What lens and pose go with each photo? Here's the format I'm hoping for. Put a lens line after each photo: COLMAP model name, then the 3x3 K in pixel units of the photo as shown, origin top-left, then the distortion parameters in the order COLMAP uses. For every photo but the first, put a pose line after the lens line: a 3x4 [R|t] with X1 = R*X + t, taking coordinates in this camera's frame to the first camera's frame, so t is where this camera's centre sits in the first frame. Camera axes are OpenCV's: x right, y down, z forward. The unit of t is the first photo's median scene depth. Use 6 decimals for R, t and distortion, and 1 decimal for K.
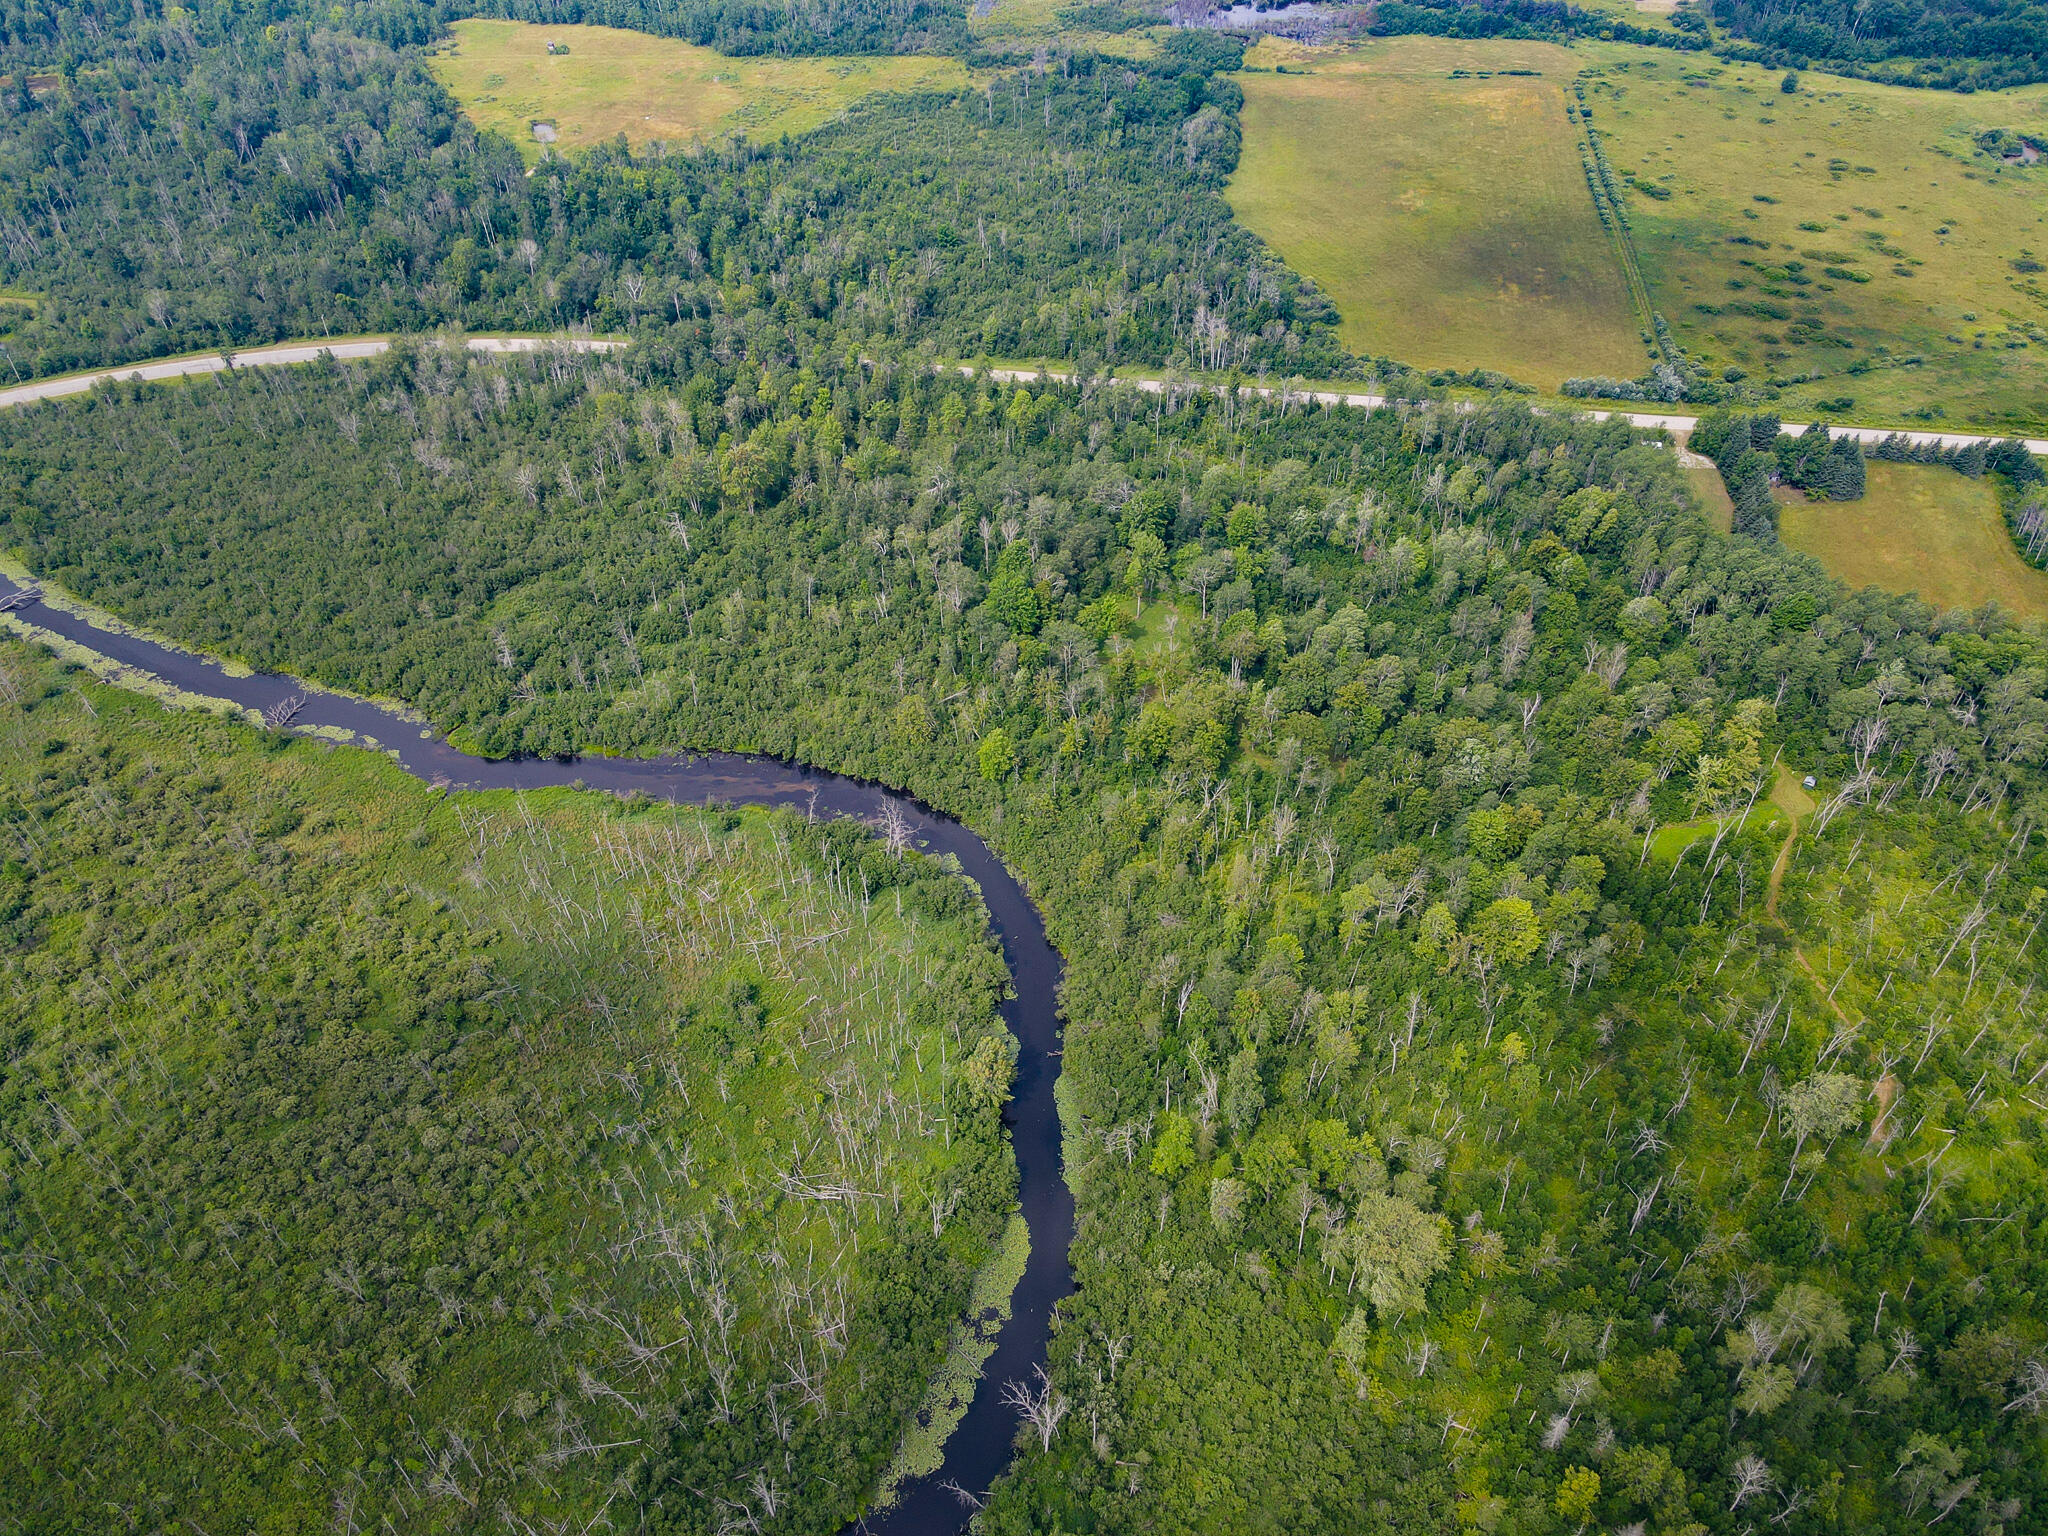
lens RADIAL K [[1139.7, 0, 1024.0], [0, 1139.7, 768.0], [0, 0, 1]] dist [-0.037884, 0.002910]
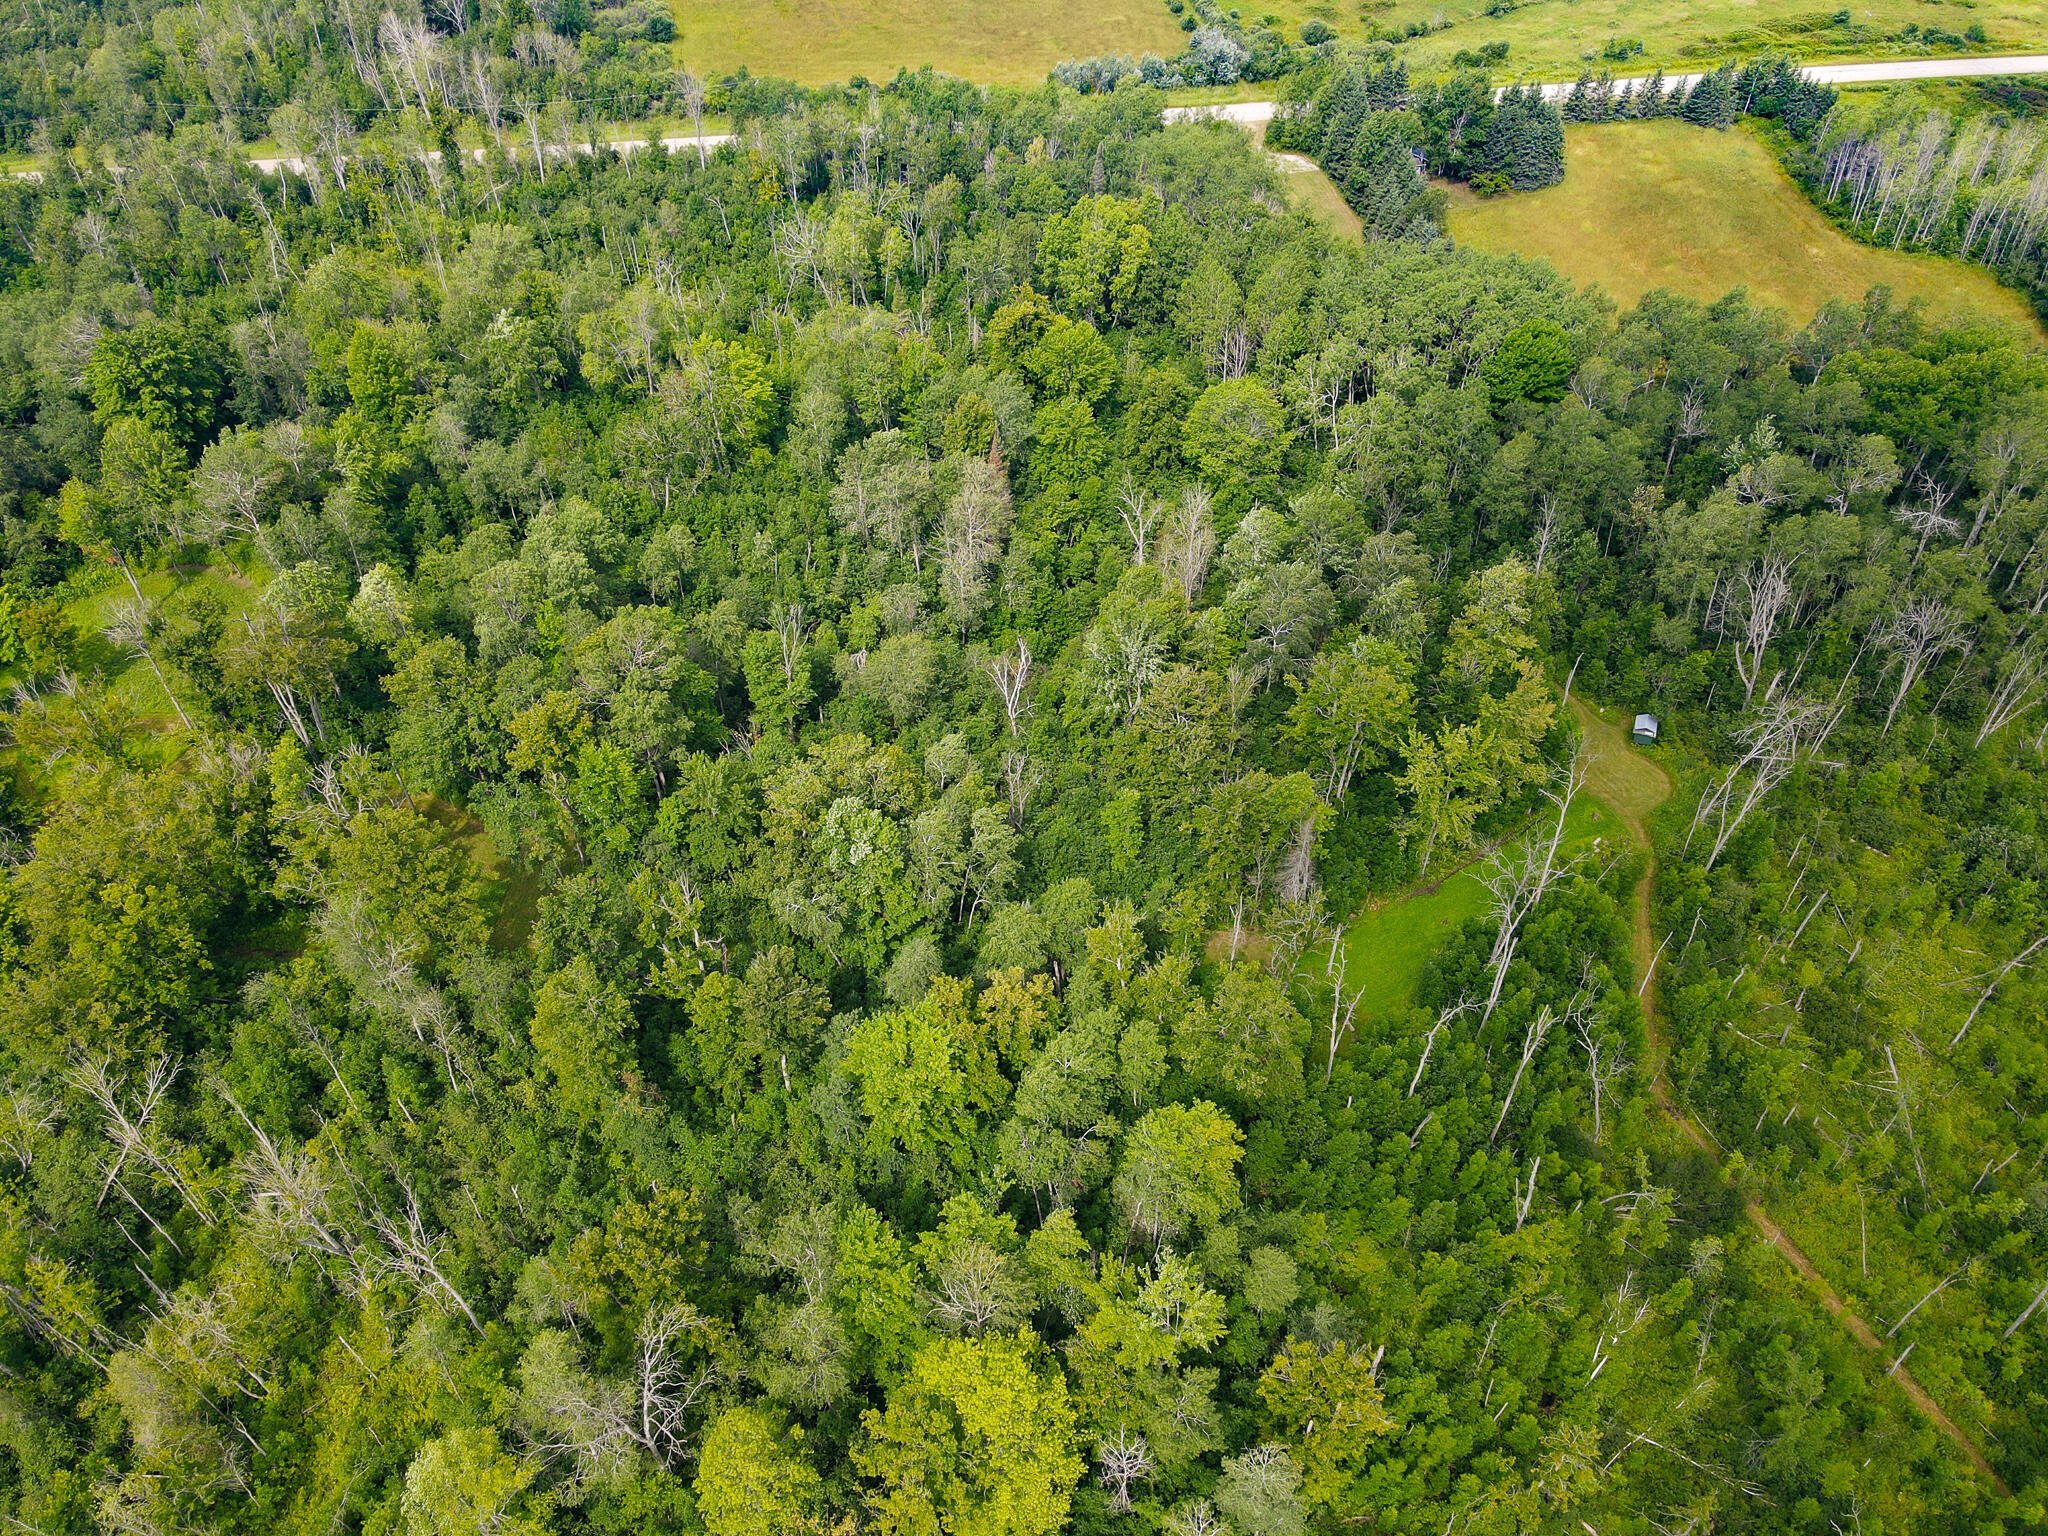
lens RADIAL K [[1139.7, 0, 1024.0], [0, 1139.7, 768.0], [0, 0, 1]] dist [-0.037884, 0.002910]
pose [[0.949436, -0.204461, 0.238259, 0.337180], [0.198313, 0.978875, 0.049763, -0.039395], [-0.243401, 0.000003, 0.969926, 0.585647]]
